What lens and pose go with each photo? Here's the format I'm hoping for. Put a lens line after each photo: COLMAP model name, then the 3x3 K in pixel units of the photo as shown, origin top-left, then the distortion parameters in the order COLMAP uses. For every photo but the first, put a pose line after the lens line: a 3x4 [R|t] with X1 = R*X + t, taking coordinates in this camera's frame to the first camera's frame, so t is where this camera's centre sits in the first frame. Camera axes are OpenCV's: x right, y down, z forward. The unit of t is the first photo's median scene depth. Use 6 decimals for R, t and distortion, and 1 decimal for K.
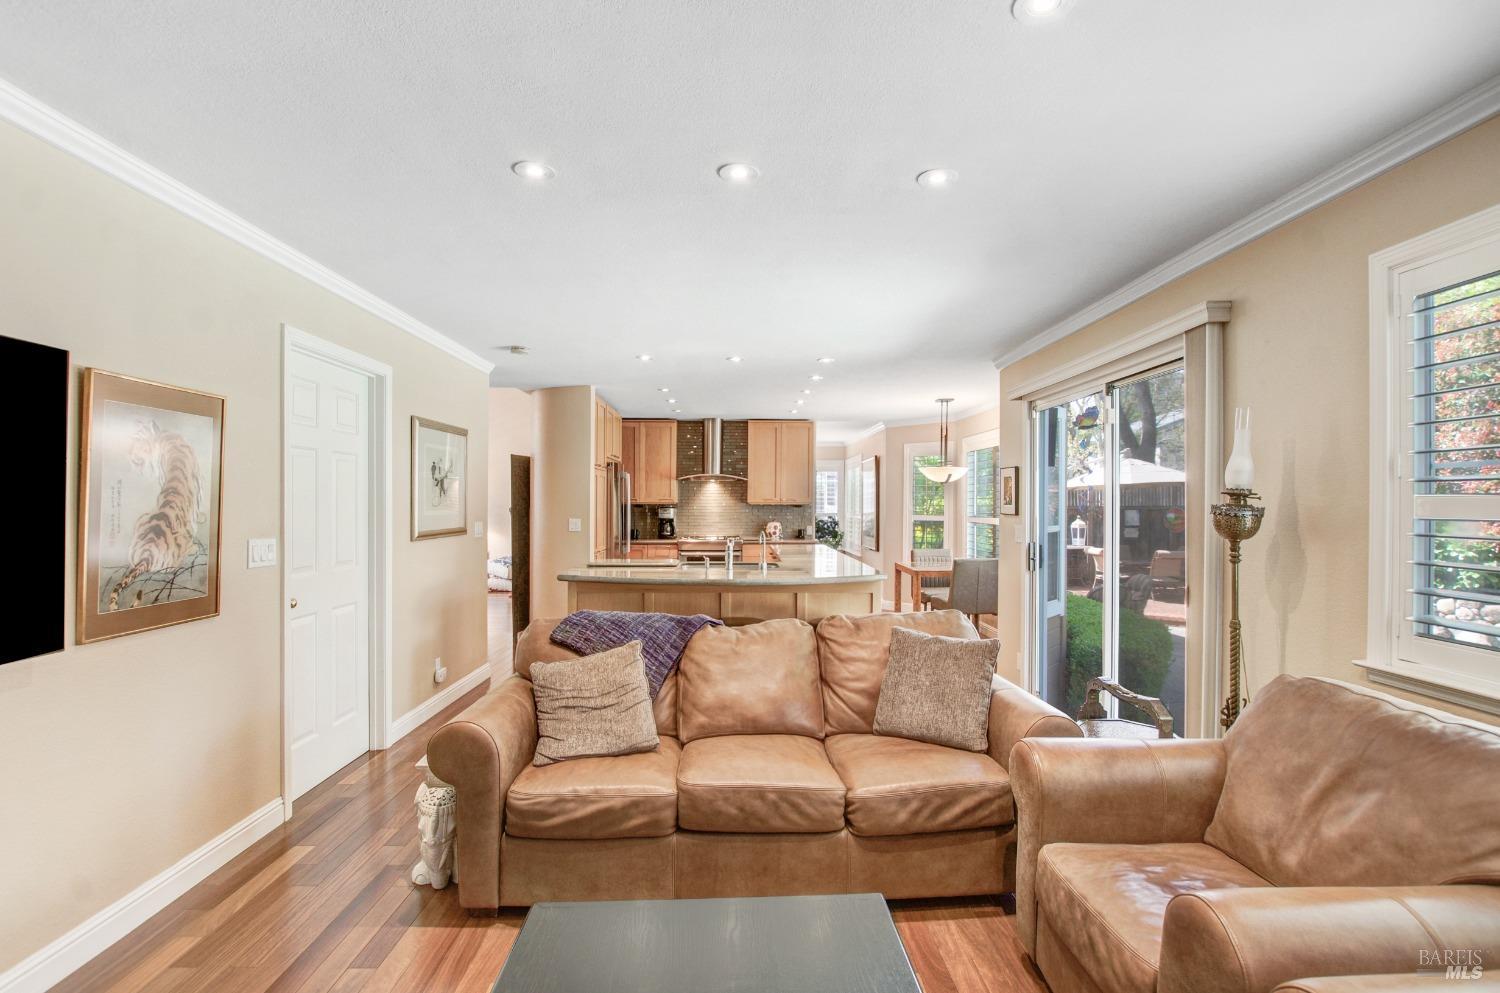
lens RADIAL K [[673.2, 0, 745.1], [0, 673.2, 504.8], [0, 0, 1]] dist [-0.024299, 0.000295]
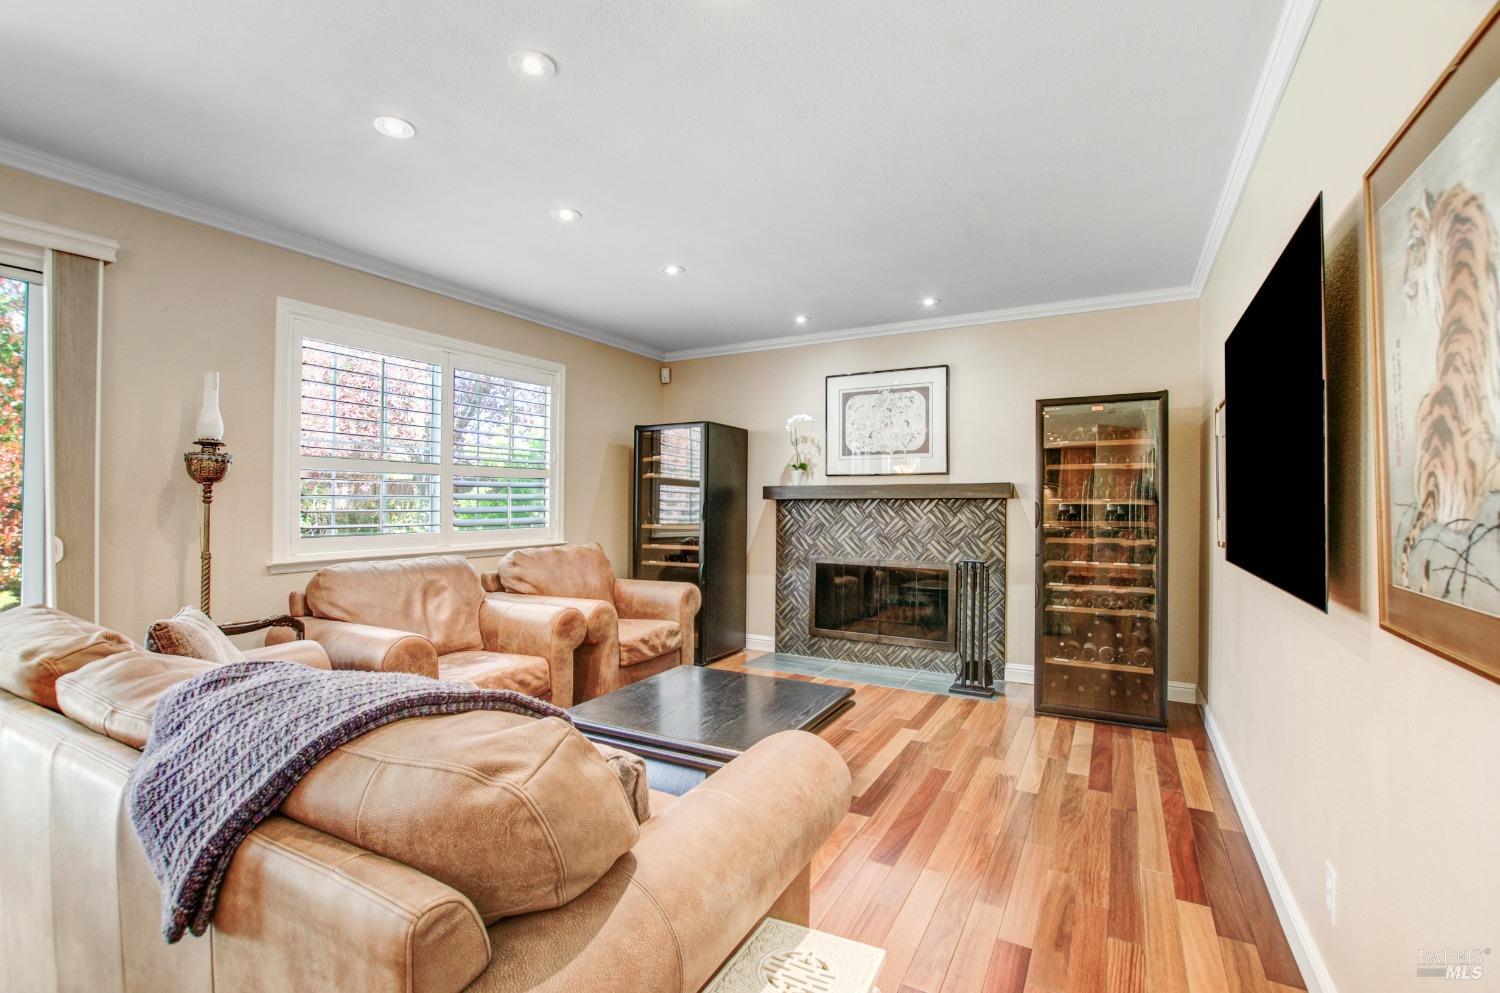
lens RADIAL K [[651.1, 0, 792.9], [0, 651.1, 494.5], [0, 0, 1]] dist [-0.023217, 0.000134]
pose [[-0.886523, 0.003813, 0.462669, -0.683679], [-0.002577, 0.999910, -0.013179, 0.085242], [-0.462678, -0.012876, -0.886433, 1.514846]]
